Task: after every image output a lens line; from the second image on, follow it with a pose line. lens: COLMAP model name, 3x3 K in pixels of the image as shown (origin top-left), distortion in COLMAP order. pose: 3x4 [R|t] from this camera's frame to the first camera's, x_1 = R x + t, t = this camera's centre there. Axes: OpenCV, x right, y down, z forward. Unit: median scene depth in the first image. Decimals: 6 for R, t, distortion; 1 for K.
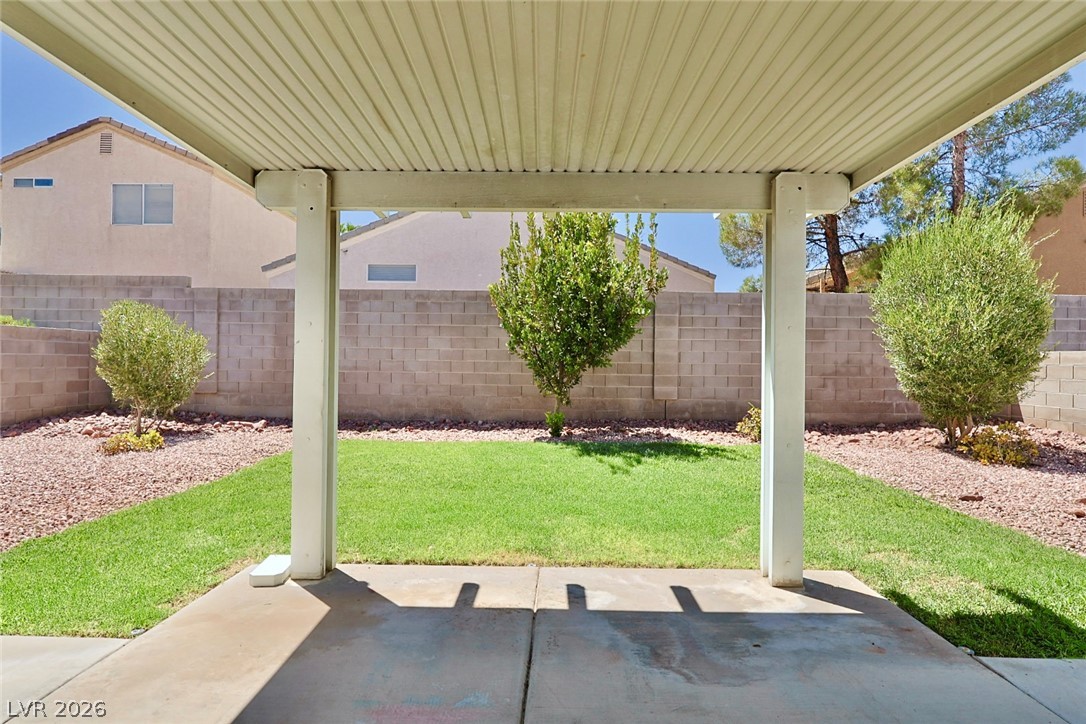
lens RADIAL K [[528.1, 0, 543.0], [0, 528.1, 362.0], [0, 0, 1]] dist [-0.001569, 0.000394]
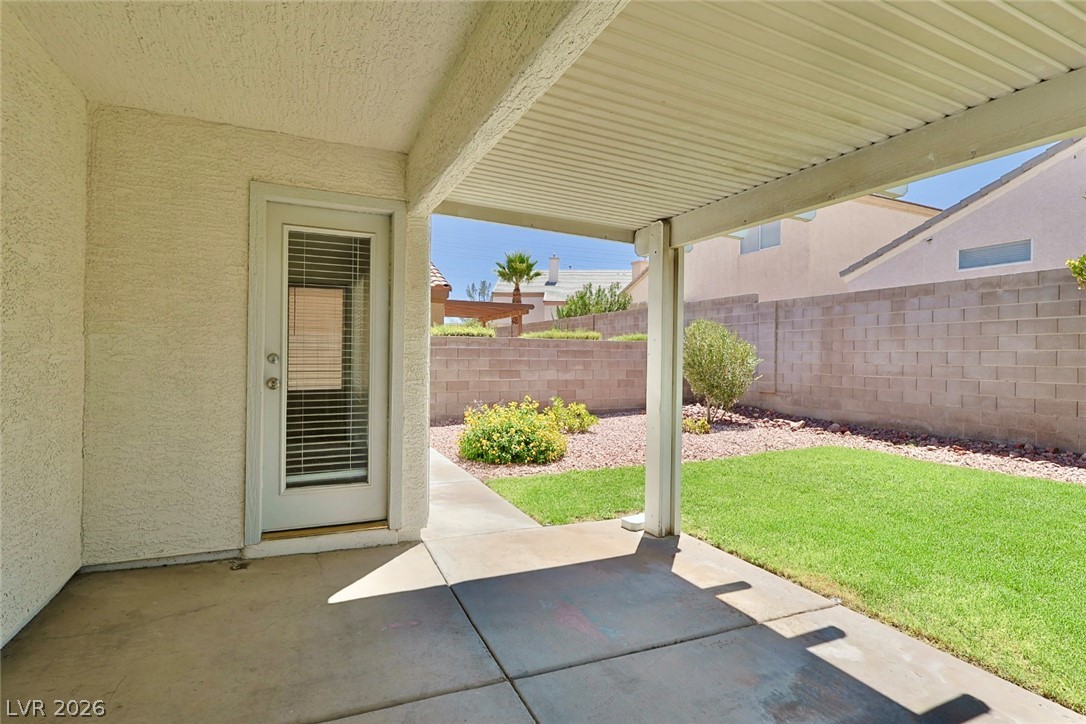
lens RADIAL K [[528.1, 0, 543.0], [0, 528.1, 362.0], [0, 0, 1]] dist [-0.001569, 0.000394]
pose [[0.436343, 0.000683, -0.899780, 0.190474], [-0.003894, 0.999992, -0.001129, -0.005019], [0.899772, 0.003996, 0.436342, 0.054905]]
